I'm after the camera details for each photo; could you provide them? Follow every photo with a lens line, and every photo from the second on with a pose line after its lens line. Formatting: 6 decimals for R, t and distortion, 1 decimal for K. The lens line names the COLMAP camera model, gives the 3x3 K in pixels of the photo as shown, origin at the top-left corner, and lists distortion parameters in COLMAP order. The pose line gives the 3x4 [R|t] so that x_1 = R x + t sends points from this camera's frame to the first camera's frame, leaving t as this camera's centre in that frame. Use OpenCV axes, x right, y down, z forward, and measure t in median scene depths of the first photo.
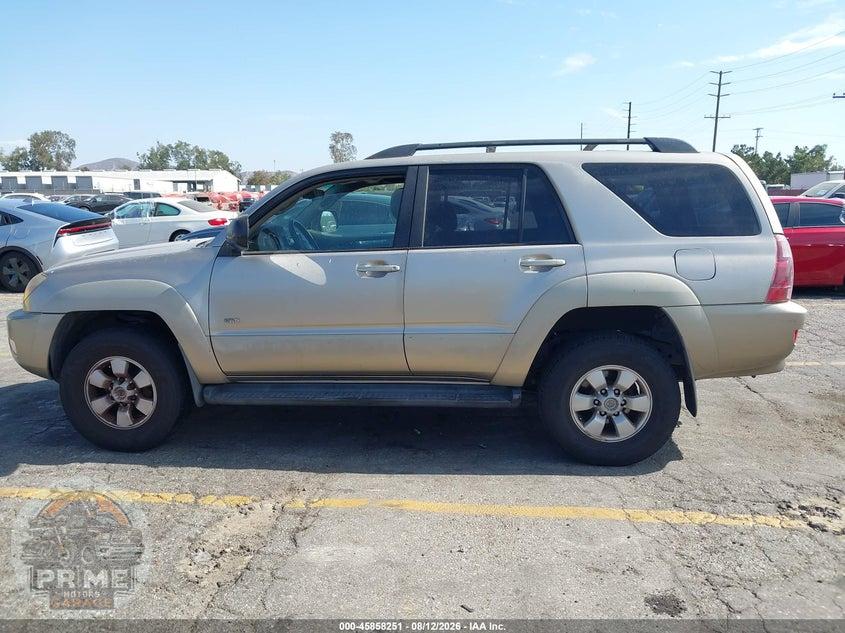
lens RADIAL K [[692.4, 0, 421.5], [0, 692.4, 311.7], [0, 0, 1]] dist [0.003769, -0.001860]
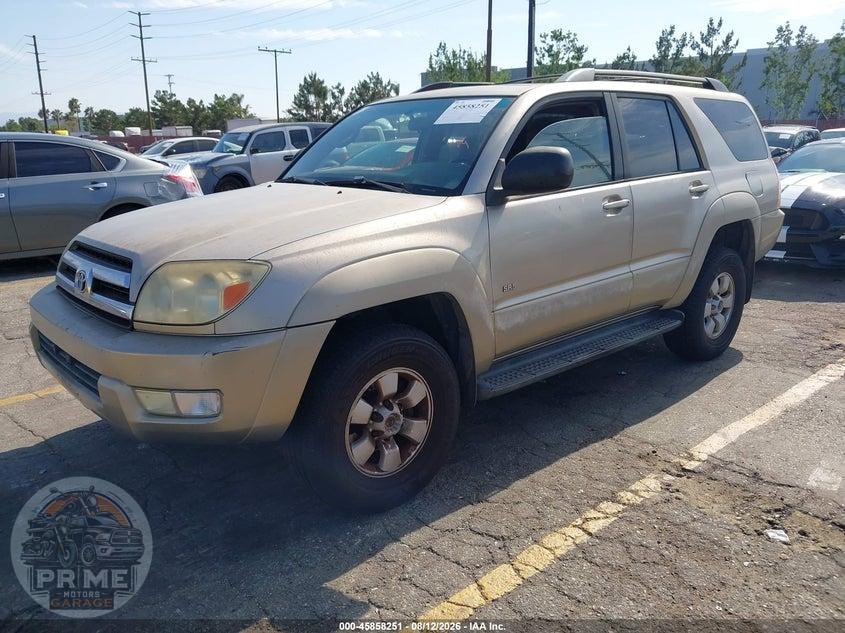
lens RADIAL K [[692.4, 0, 421.5], [0, 692.4, 311.7], [0, 0, 1]] dist [0.003769, -0.001860]
pose [[0.688849, -0.179240, 0.702396, -0.862099], [0.127446, 0.983802, 0.126063, -0.068202], [-0.713614, 0.002679, 0.700534, 0.505217]]
